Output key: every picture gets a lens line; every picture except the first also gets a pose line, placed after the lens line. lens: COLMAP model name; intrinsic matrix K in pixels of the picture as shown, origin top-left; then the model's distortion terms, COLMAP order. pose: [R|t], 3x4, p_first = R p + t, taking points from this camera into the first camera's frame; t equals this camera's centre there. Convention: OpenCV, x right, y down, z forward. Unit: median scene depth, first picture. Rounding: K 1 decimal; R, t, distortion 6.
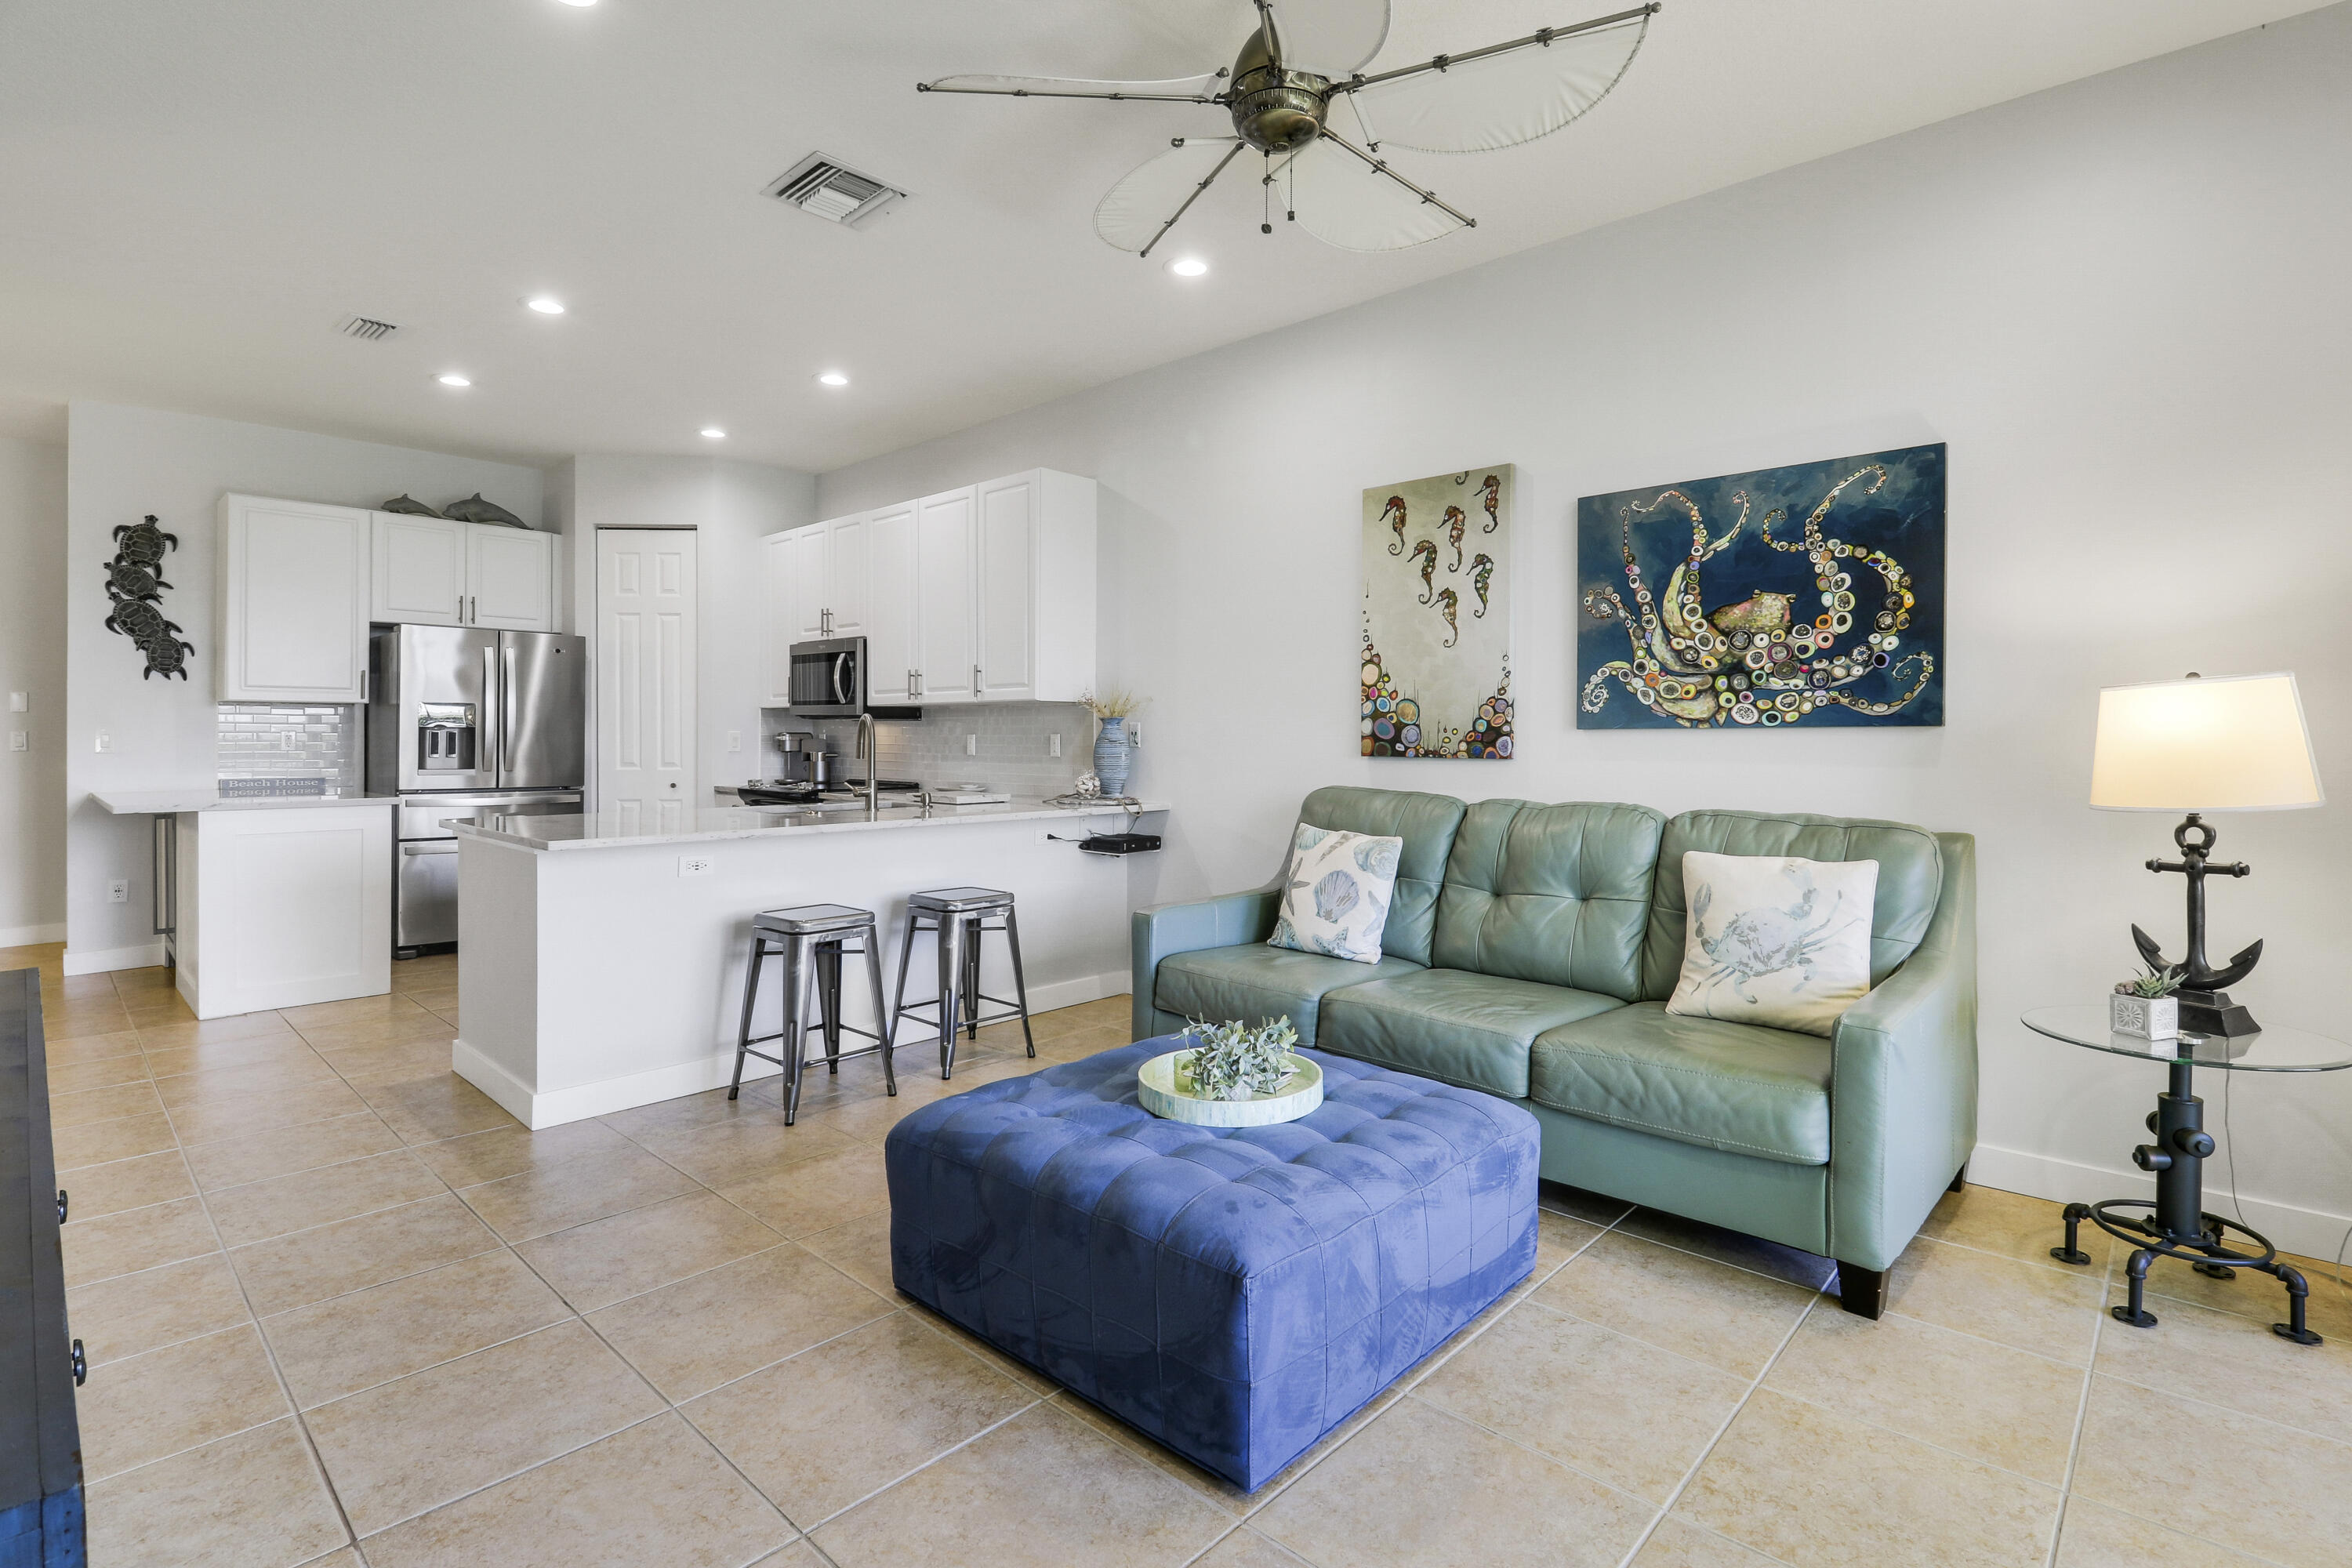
lens RADIAL K [[1127.5, 0, 1209.2], [0, 1127.5, 740.2], [0, 0, 1]] dist [-0.000807, -0.011077]
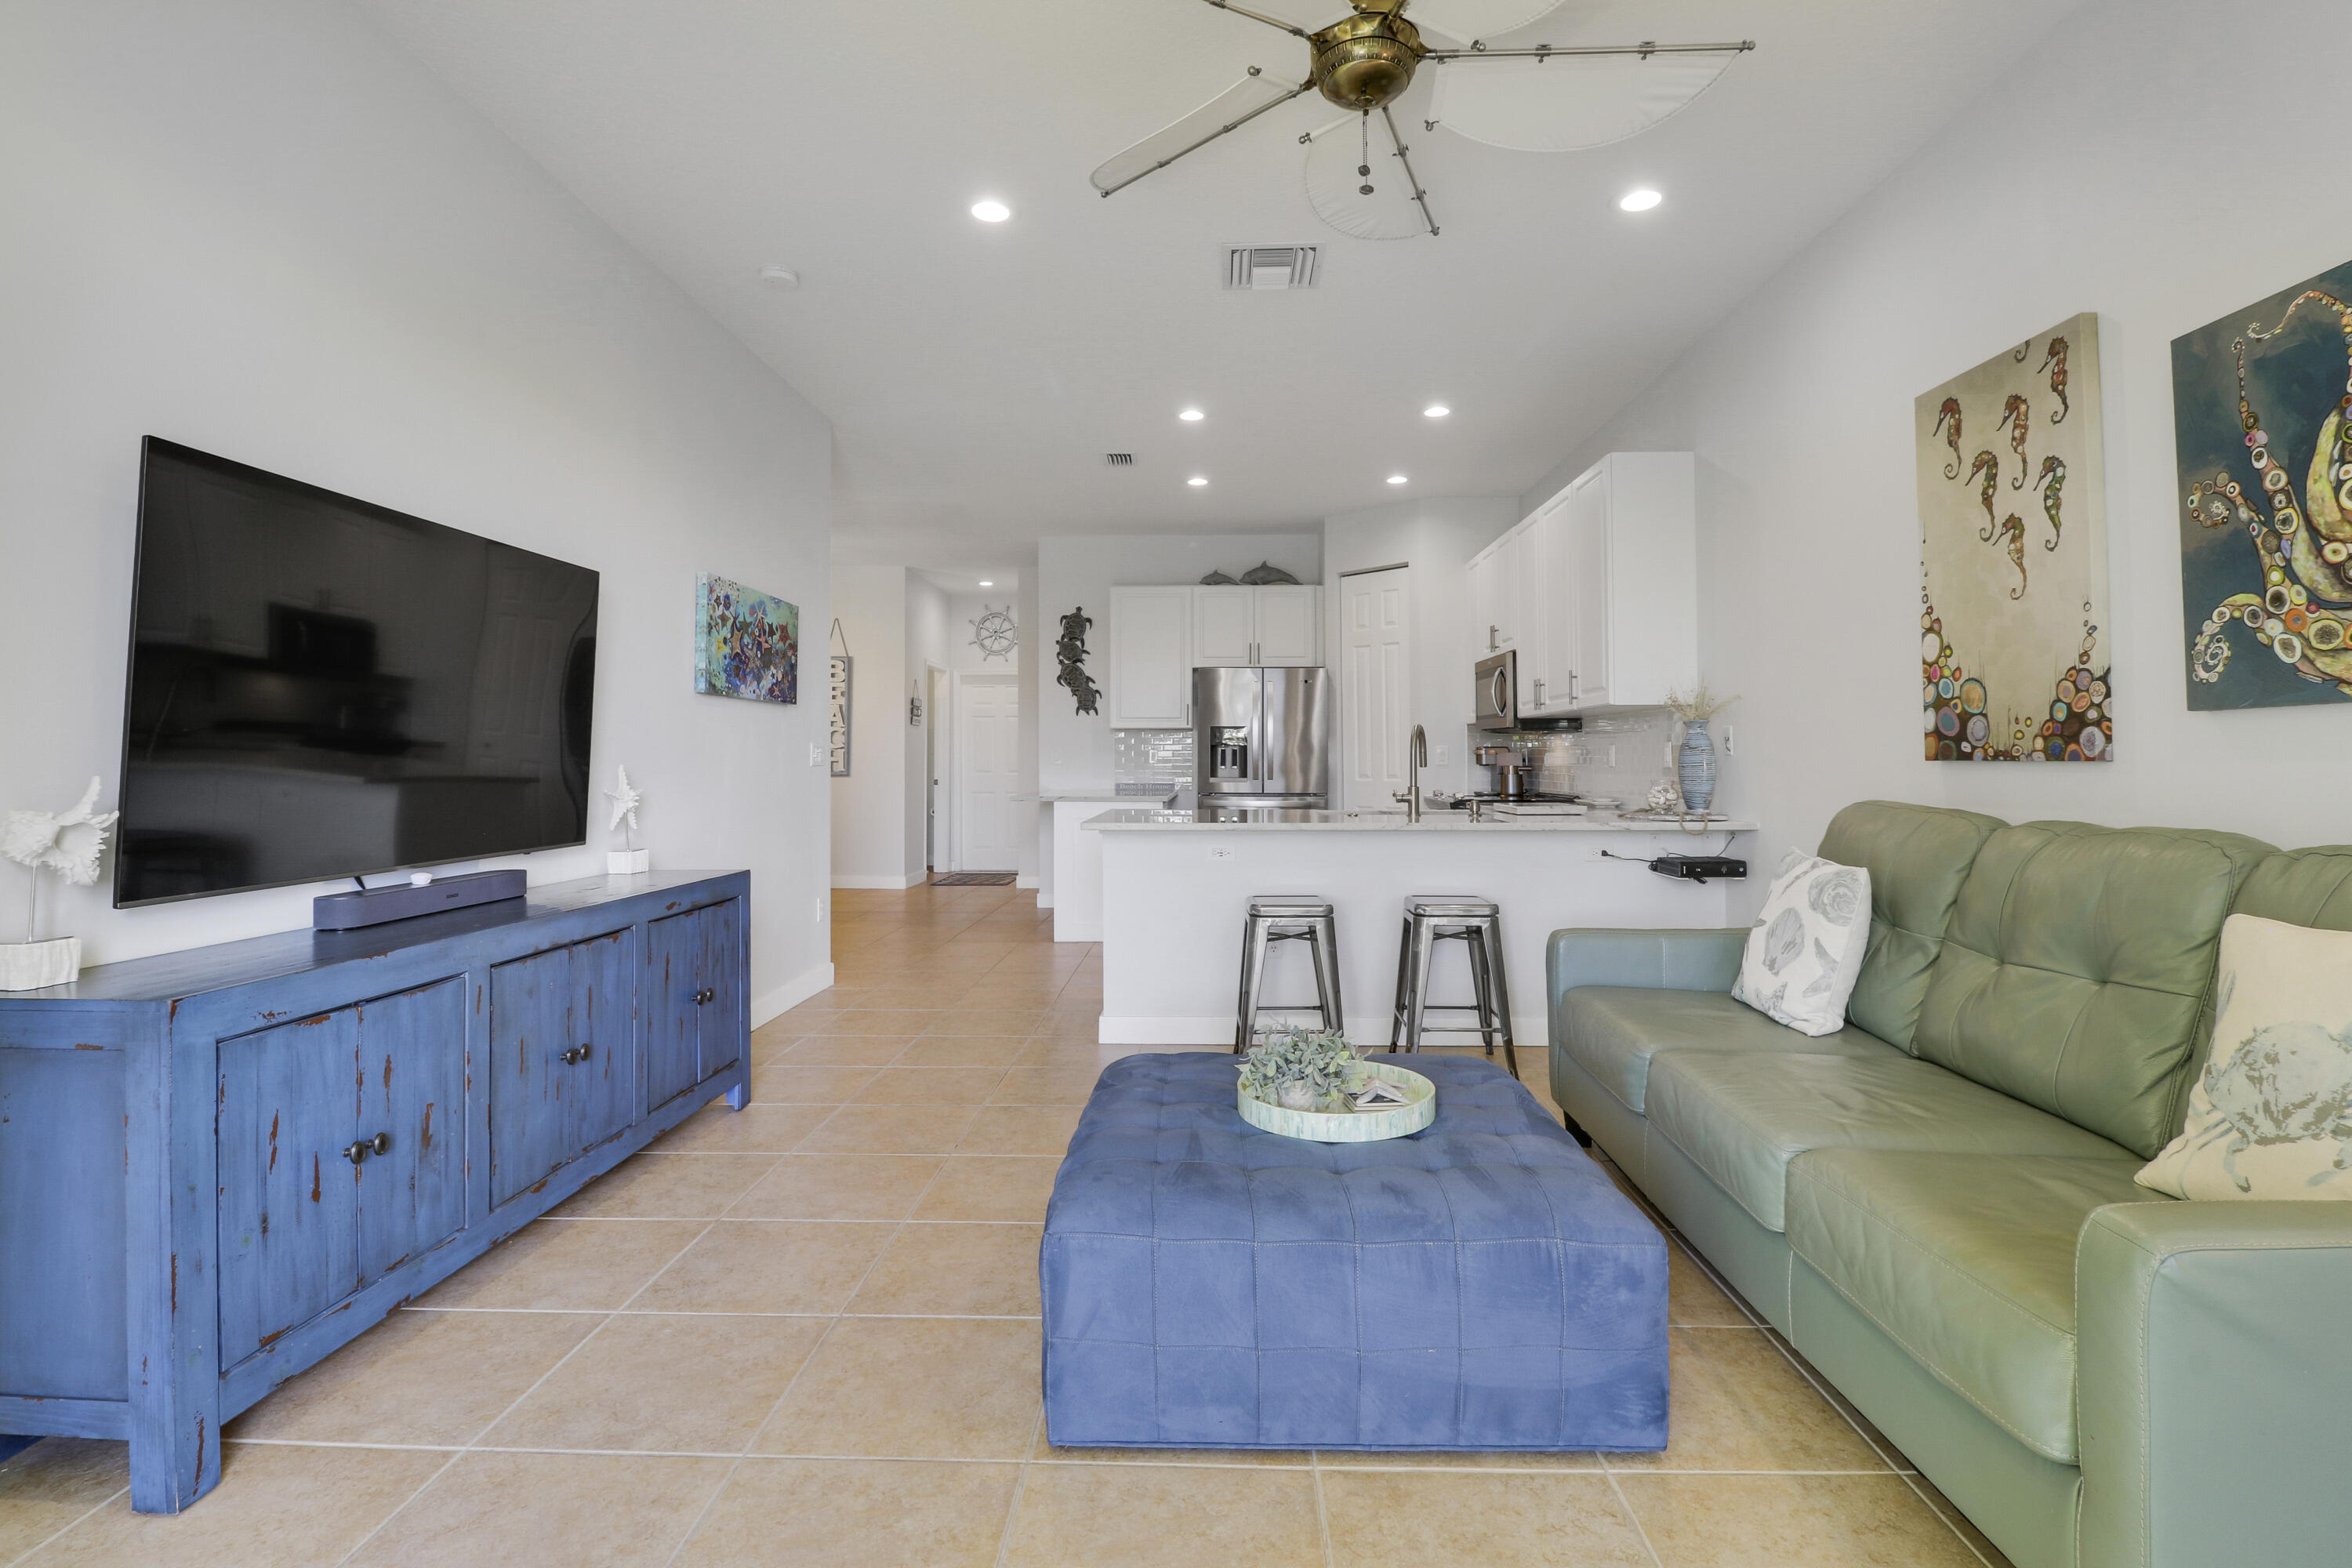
lens RADIAL K [[1127.5, 0, 1164.9], [0, 1127.5, 711.6], [0, 0, 1]] dist [-0.000807, -0.011077]
pose [[0.641615, -0.036841, -0.766142, 0.318629], [0.000026, 0.998847, -0.048008, 0.014389], [0.767027, 0.030783, 0.640876, 0.135177]]
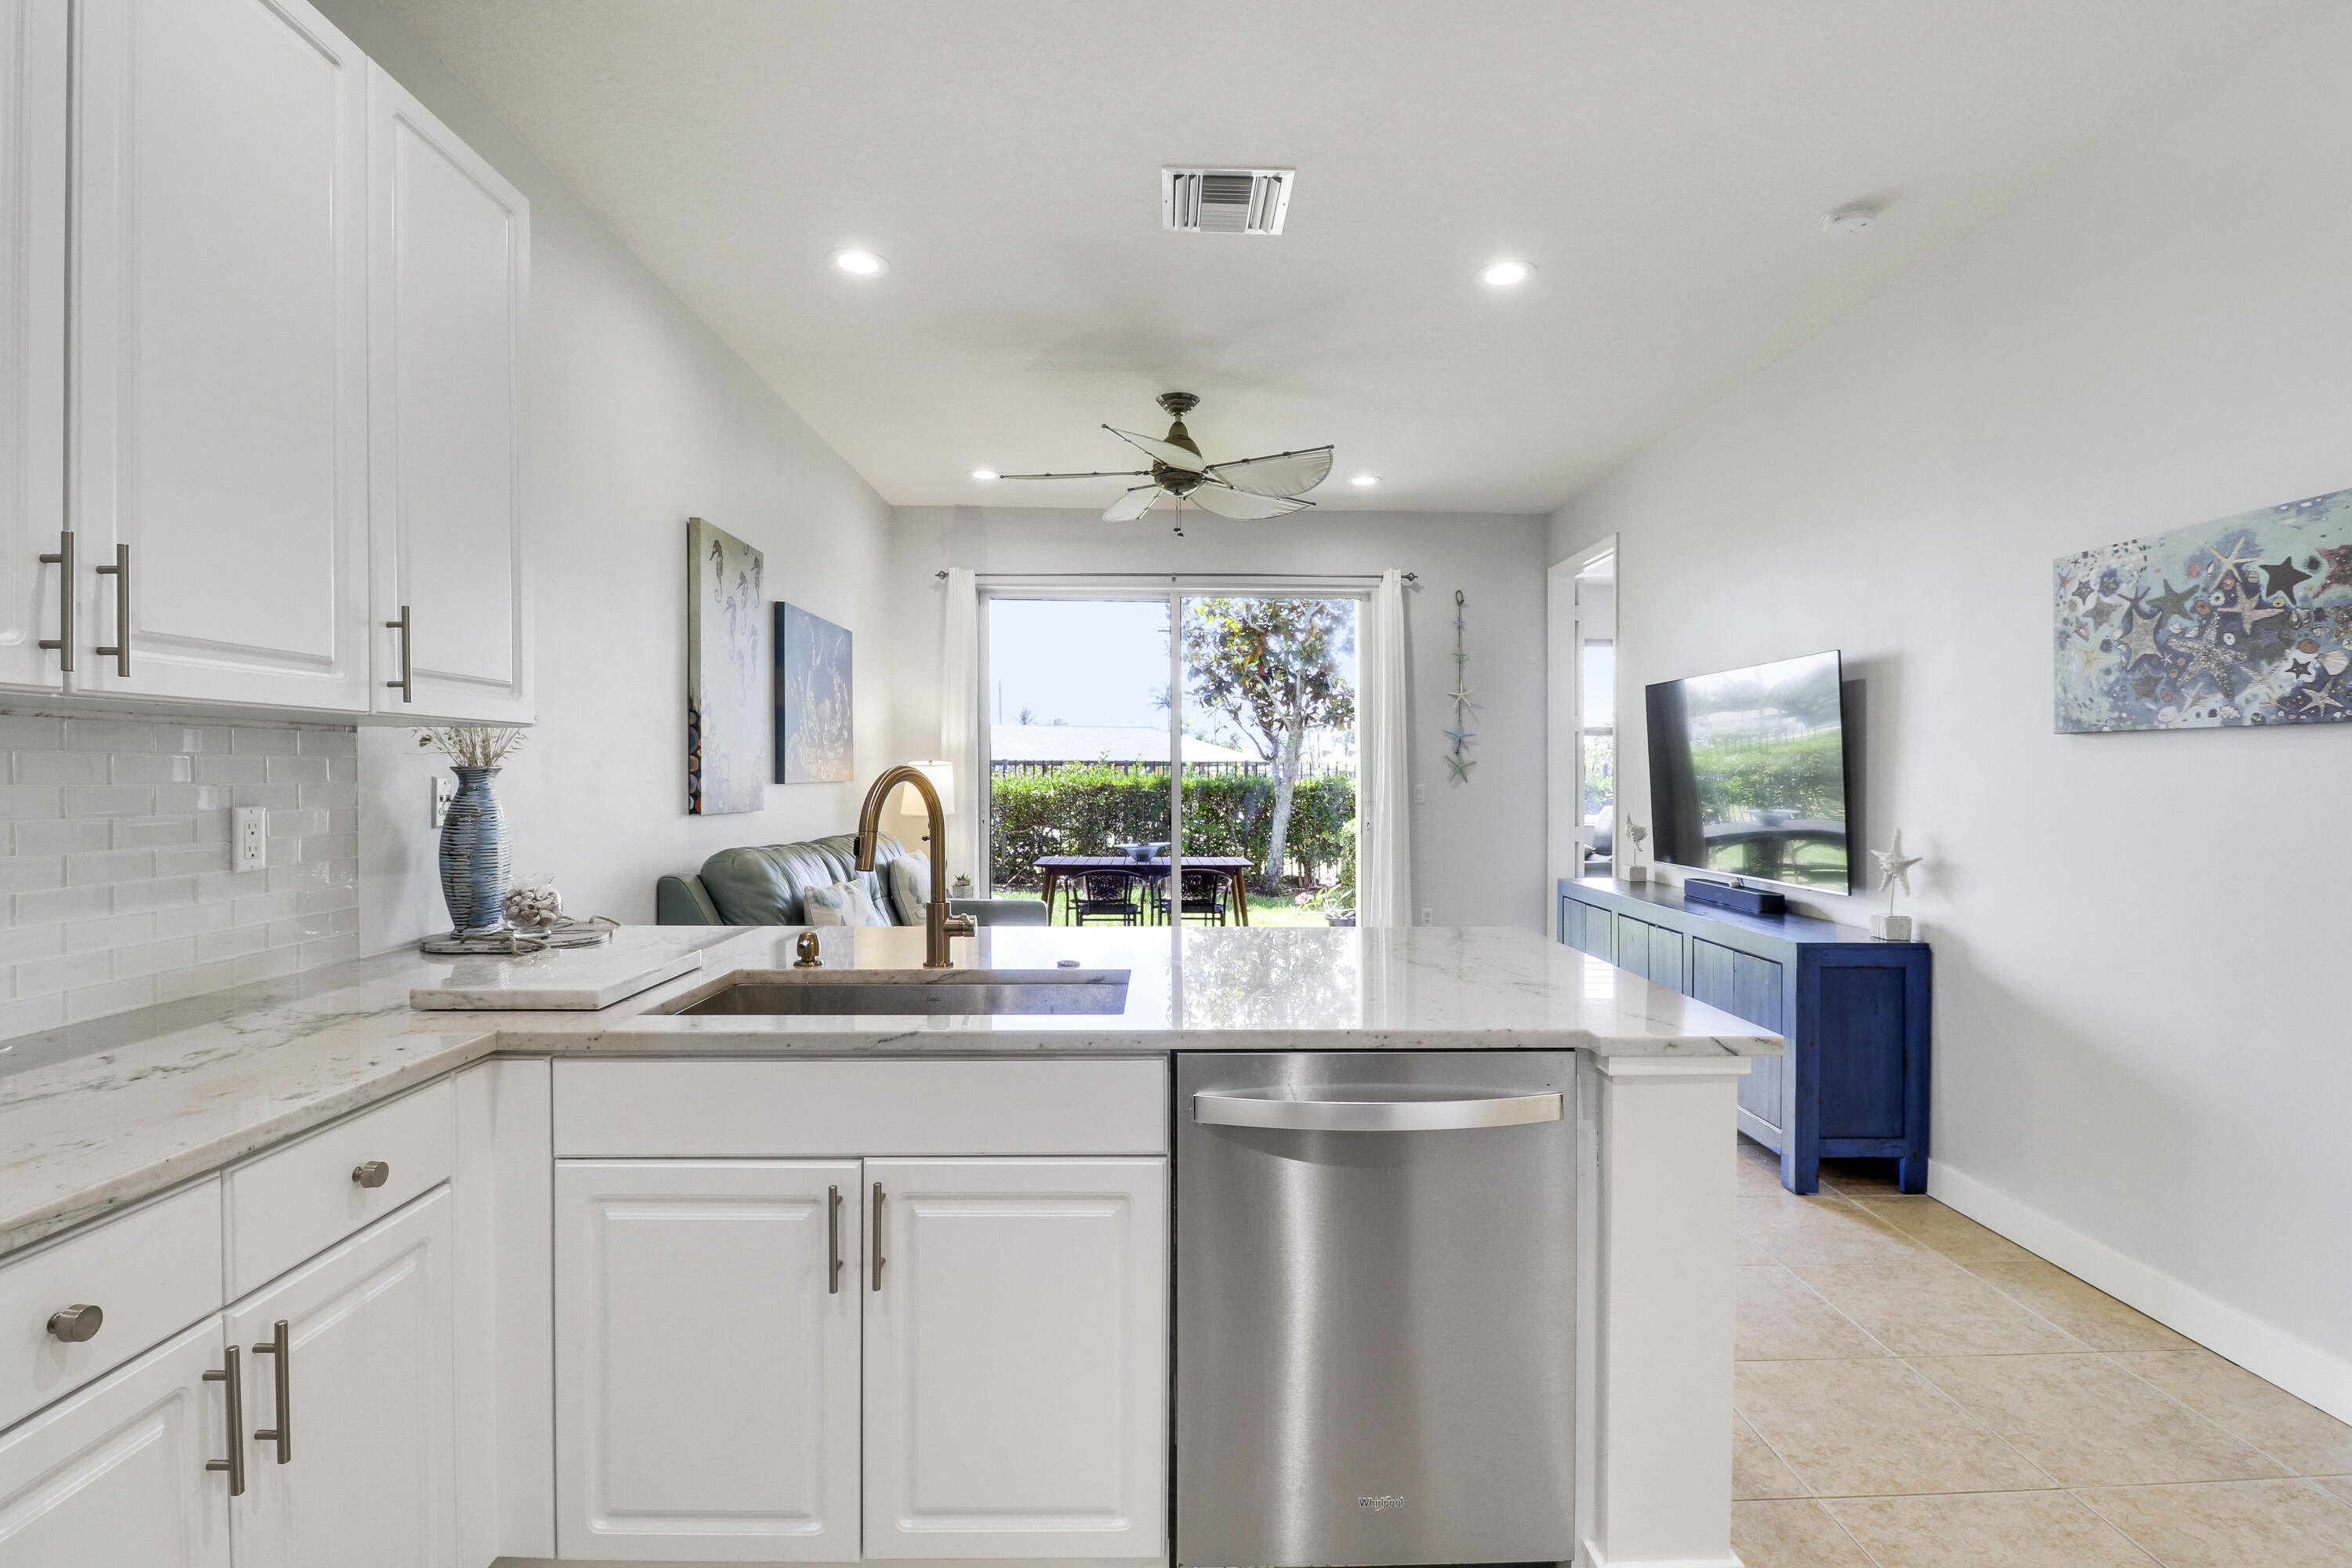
lens RADIAL K [[1092.9, 0, 1177.7], [0, 1092.9, 798.3], [0, 0, 1]] dist [0.003073, -0.011318]
pose [[-0.686599, -0.021655, 0.726714, -0.640890], [-0.004617, 0.999666, 0.025427, -0.019741], [-0.727022, 0.014103, -0.686470, 1.117764]]
